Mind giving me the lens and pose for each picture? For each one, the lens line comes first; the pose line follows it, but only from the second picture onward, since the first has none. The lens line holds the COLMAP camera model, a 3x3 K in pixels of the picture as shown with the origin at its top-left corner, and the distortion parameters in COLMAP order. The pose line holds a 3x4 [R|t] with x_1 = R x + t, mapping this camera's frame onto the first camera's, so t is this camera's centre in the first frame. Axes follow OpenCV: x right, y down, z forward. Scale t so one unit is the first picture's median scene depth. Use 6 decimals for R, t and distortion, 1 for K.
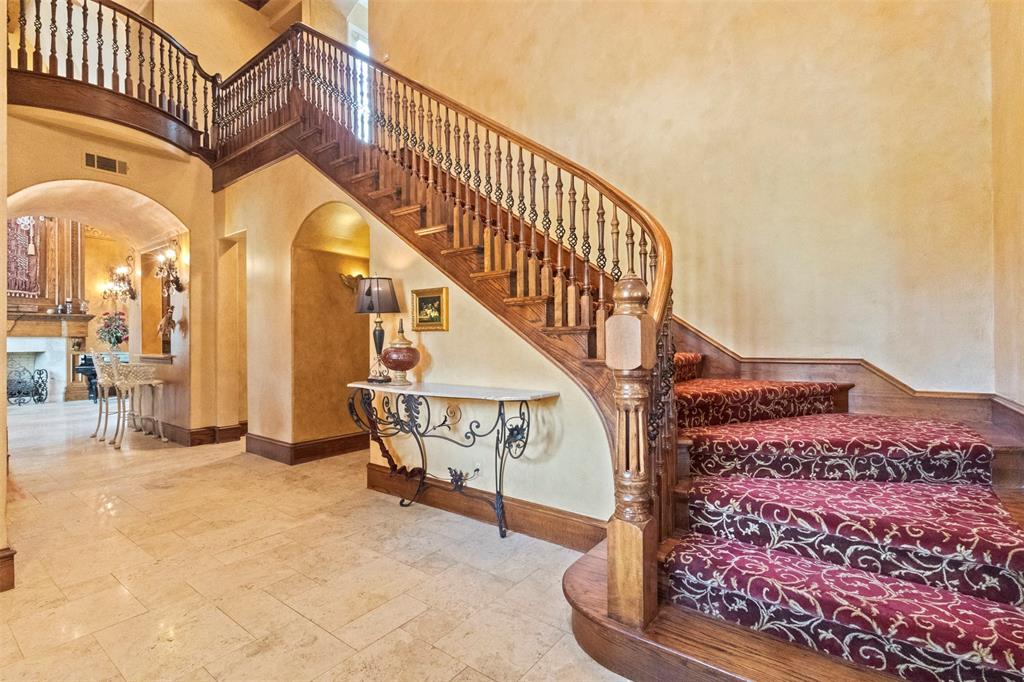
lens RADIAL K [[478.5, 0, 512.9], [0, 478.5, 342.8], [0, 0, 1]] dist [0.005986, 0.000173]
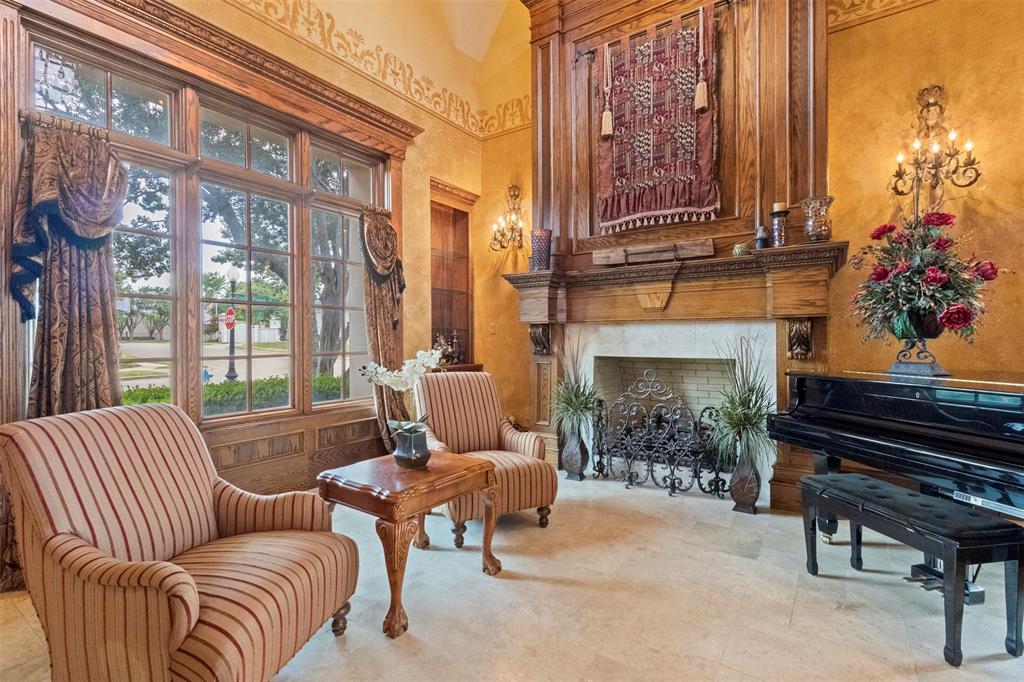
lens RADIAL K [[478.5, 0, 513.5], [0, 478.5, 339.7], [0, 0, 1]] dist [0.005986, 0.000173]
pose [[0.052996, 0.005143, -0.998581, -0.601220], [0.009686, 0.999937, 0.005664, -0.000704], [0.998548, -0.009972, 0.052943, 0.801402]]
